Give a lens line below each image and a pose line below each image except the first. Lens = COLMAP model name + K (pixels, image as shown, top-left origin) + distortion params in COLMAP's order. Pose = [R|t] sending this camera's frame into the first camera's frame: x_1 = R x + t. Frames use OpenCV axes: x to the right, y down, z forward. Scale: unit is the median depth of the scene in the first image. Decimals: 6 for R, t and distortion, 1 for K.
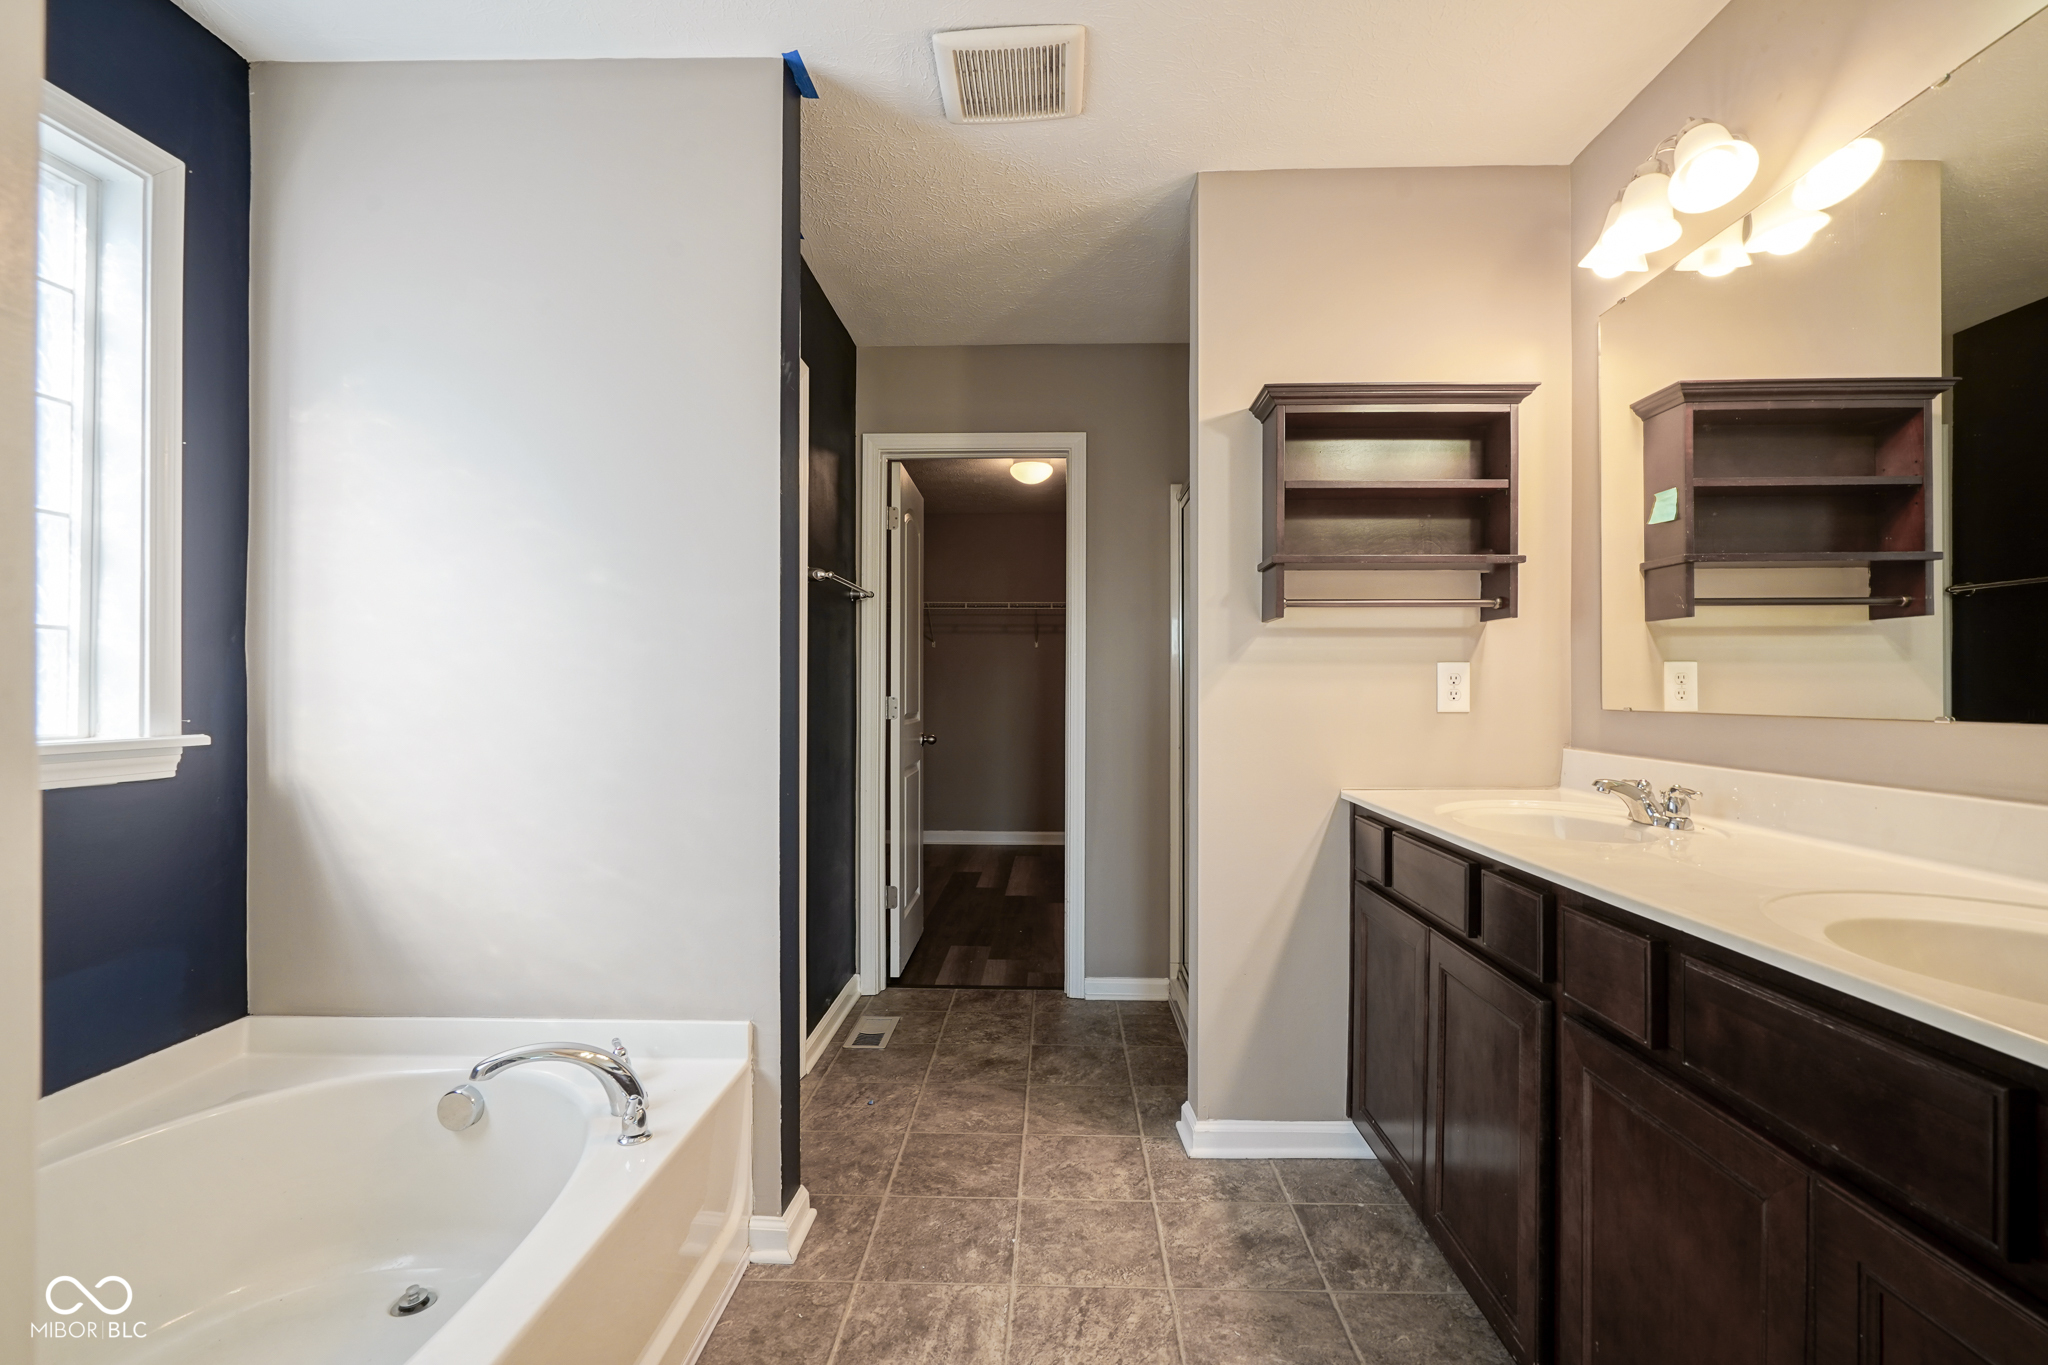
lens RADIAL K [[938.0, 0, 1037.9], [0, 938.0, 681.8], [0, 0, 1]] dist [-0.004123, -0.000282]
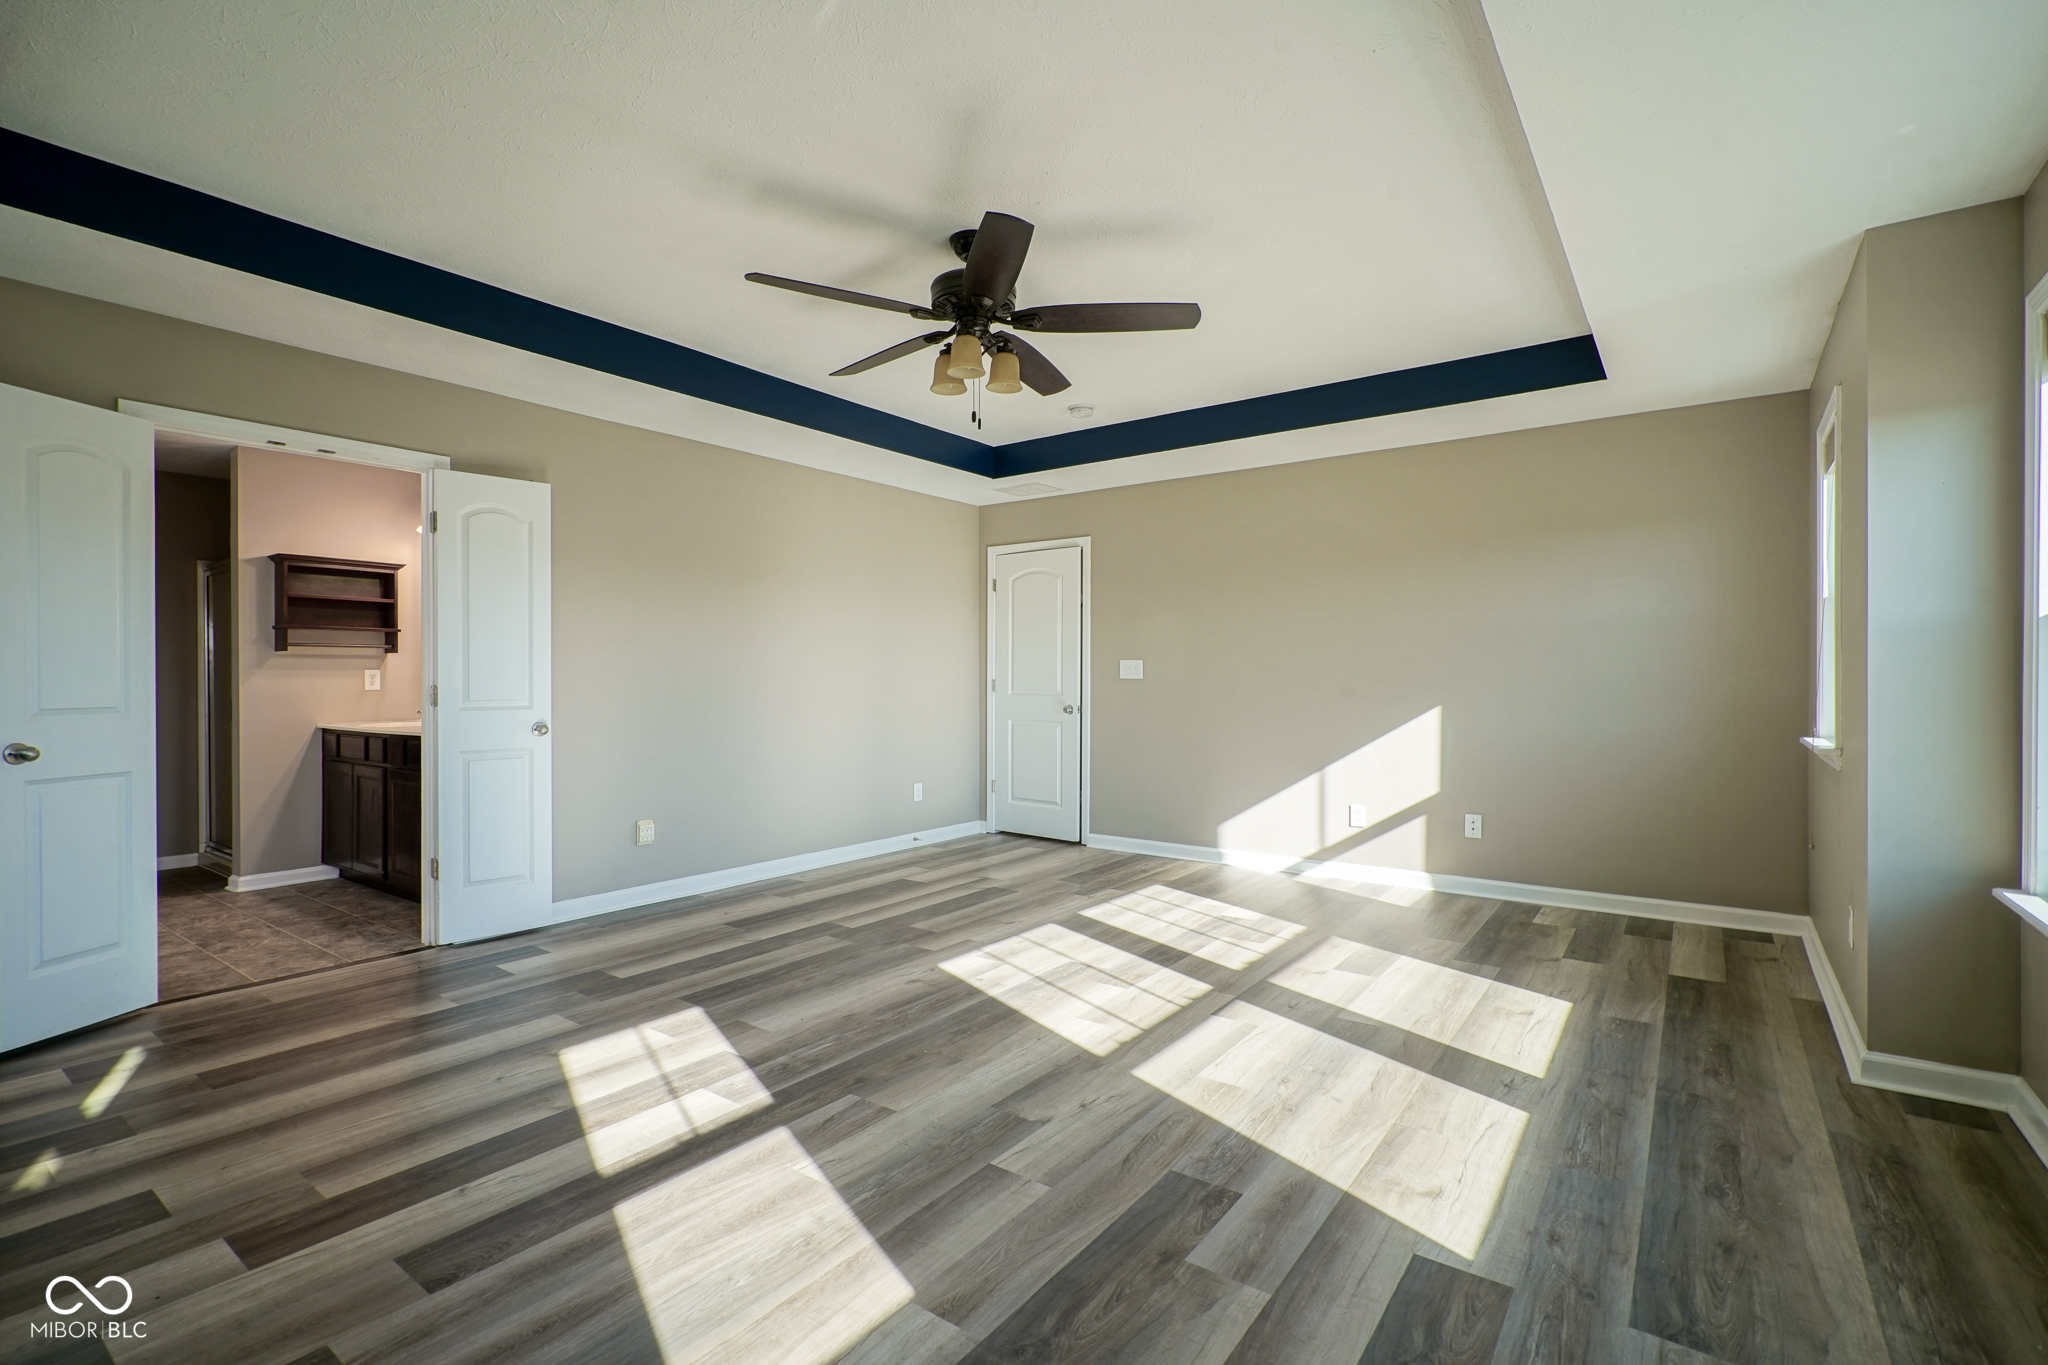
lens RADIAL K [[938.0, 0, 1037.9], [0, 938.0, 681.8], [0, 0, 1]] dist [-0.004123, -0.000282]
pose [[0.573566, -0.006225, 0.819135, -0.574584], [-0.003884, 0.999939, 0.010319, -0.021968], [-0.819150, -0.009100, 0.573507, -1.866514]]
